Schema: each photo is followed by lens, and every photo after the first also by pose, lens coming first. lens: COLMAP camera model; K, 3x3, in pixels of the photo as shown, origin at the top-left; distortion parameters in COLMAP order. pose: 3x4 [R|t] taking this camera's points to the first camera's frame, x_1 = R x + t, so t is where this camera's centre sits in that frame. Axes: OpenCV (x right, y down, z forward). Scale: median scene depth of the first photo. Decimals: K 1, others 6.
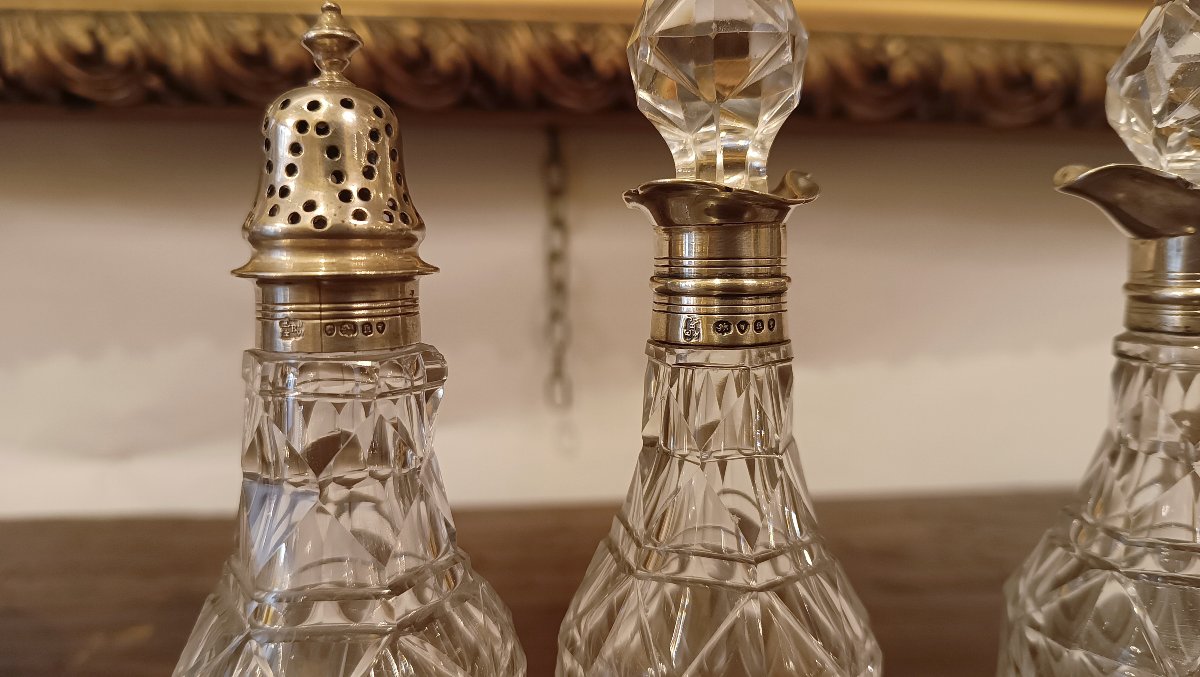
lens RADIAL K [[922.3, 0, 600.0], [0, 922.3, 338.5], [0, 0, 1]] dist [-0.053666, 0.000297]
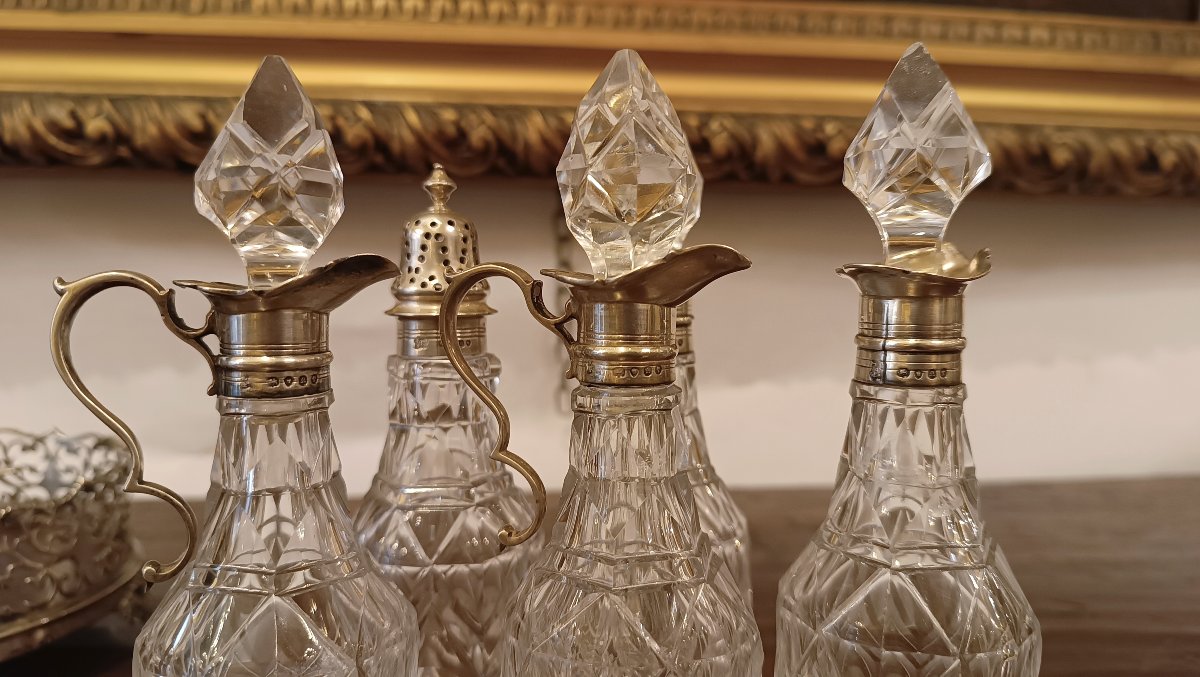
lens RADIAL K [[953.1, 0, 600.0], [0, 953.1, 338.5], [0, 0, 1]] dist [-0.002983, -0.066494]
pose [[0.999955, 0.005413, -0.007852, 0.040051], [-0.005606, 0.999676, -0.024841, 0.022755], [0.007715, 0.024884, 0.999661, -0.855796]]
